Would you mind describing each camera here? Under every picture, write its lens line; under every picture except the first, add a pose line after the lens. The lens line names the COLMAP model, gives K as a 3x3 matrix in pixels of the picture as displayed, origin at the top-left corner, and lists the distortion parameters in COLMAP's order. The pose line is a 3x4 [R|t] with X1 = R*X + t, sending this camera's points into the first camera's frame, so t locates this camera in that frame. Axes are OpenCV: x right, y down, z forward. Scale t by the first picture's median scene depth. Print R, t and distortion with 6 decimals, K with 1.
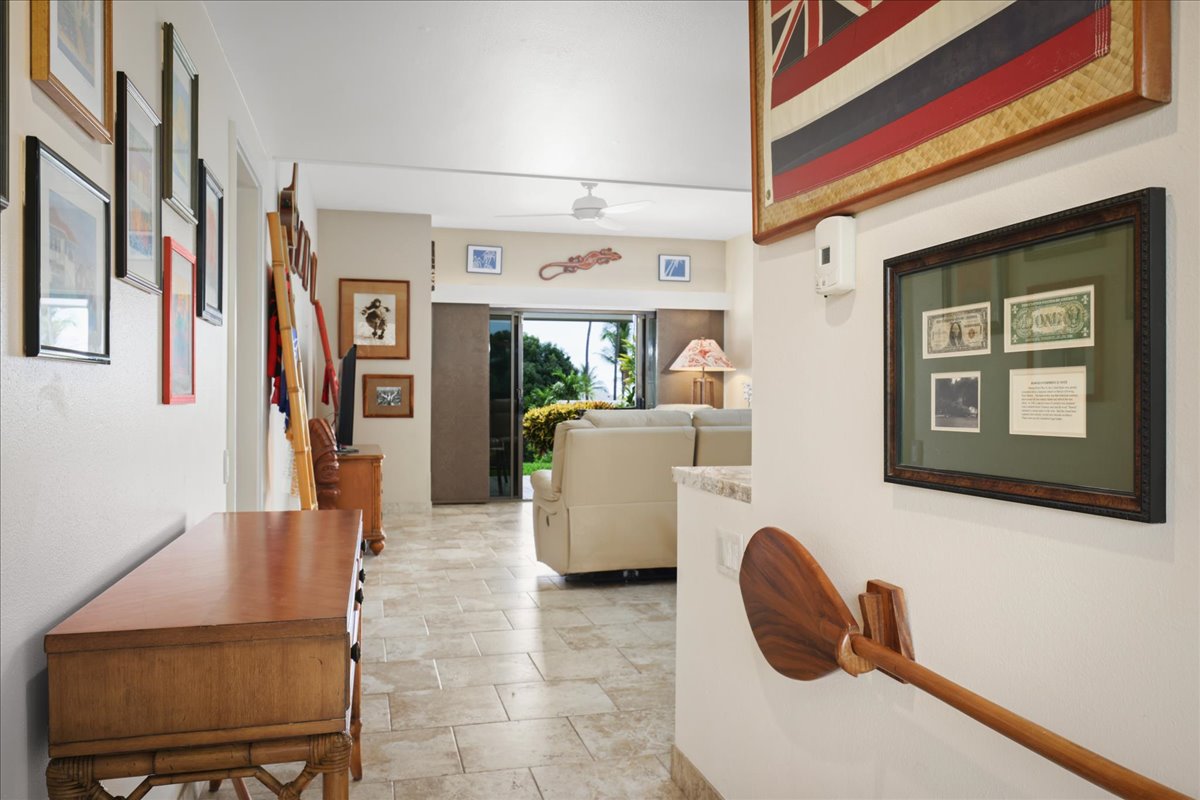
lens RADIAL K [[903.2, 0, 601.7], [0, 903.2, 401.3], [0, 0, 1]] dist [-0.033086, -0.000582]
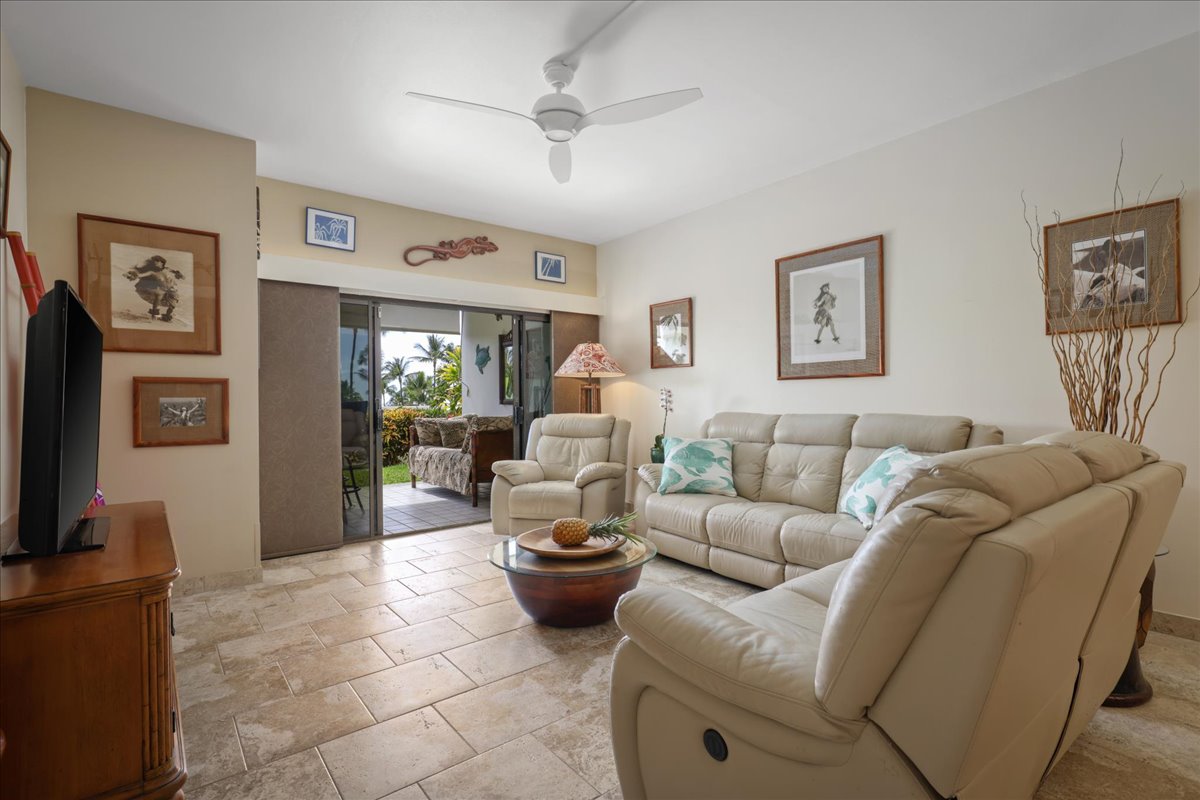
lens RADIAL K [[561.2, 0, 601.3], [0, 561.2, 402.2], [0, 0, 1]] dist [-0.001422, -0.000927]
pose [[0.913583, -0.014012, 0.406410, -0.116607], [0.015740, 0.999876, -0.000908, -0.006890], [-0.406347, 0.007227, 0.913690, 0.475015]]
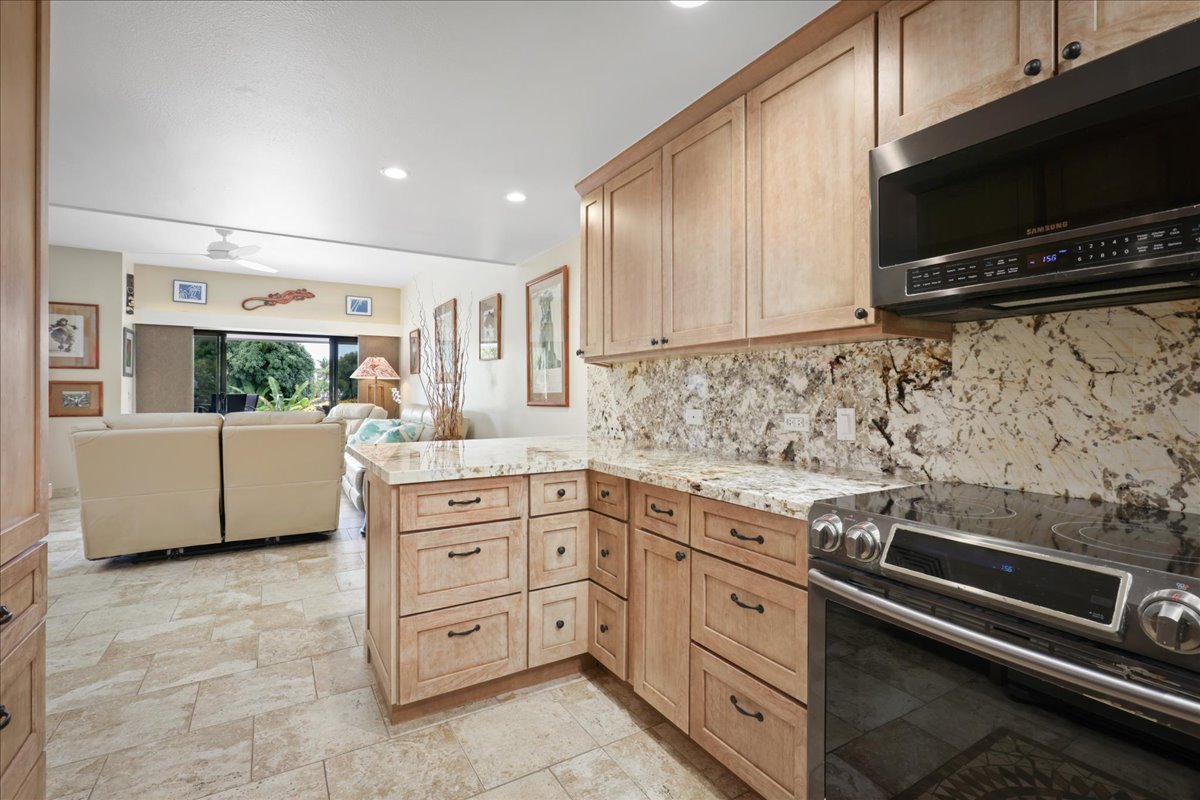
lens RADIAL K [[539.0, 0, 600.0], [0, 539.0, 391.0], [0, 0, 1]] dist [-0.001110, -0.000814]
pose [[0.956963, -0.002596, 0.290199, 0.207802], [0.005577, 0.999940, -0.009446, -0.005308], [-0.290157, 0.010658, 0.956920, 0.094796]]
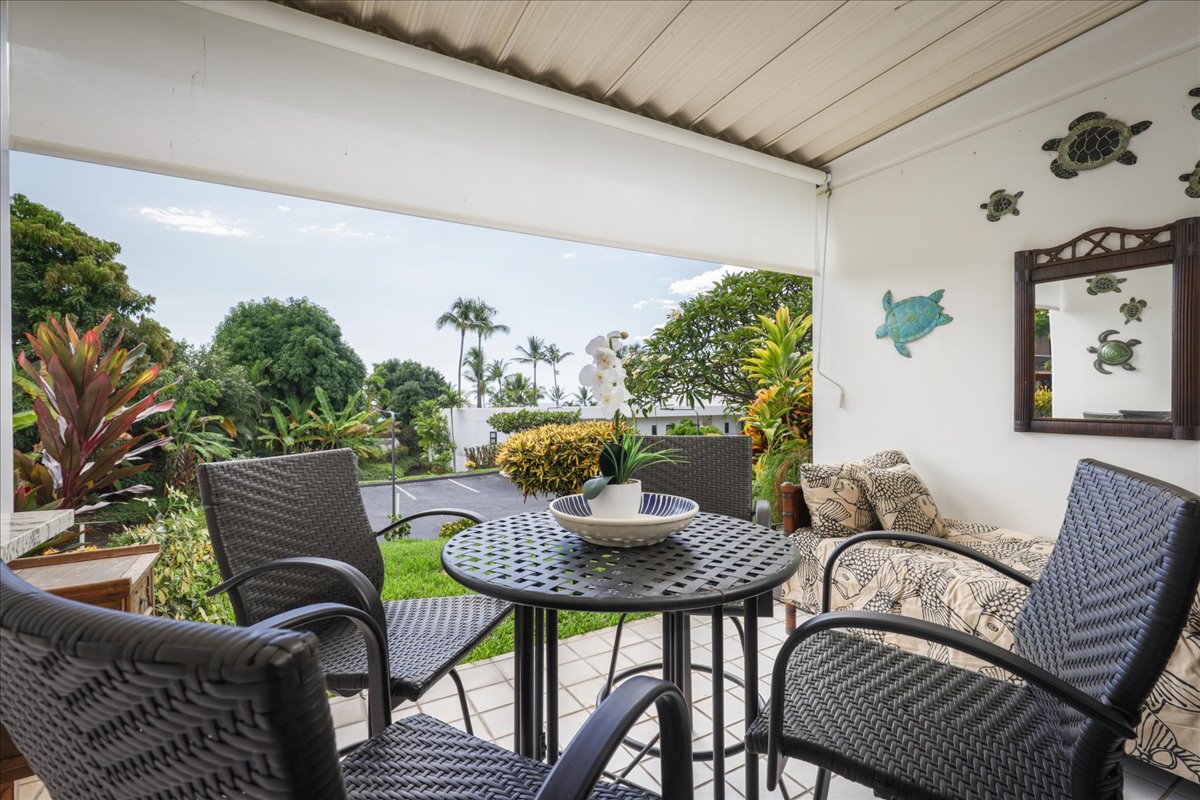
lens RADIAL K [[539.0, 0, 600.5], [0, 539.0, 397.2], [0, 0, 1]] dist [-0.001110, -0.000814]
pose [[0.962982, -0.012312, 0.269283, -0.252520], [0.016156, 0.999797, -0.012063, -0.030680], [-0.269080, 0.015967, 0.962986, 1.102499]]
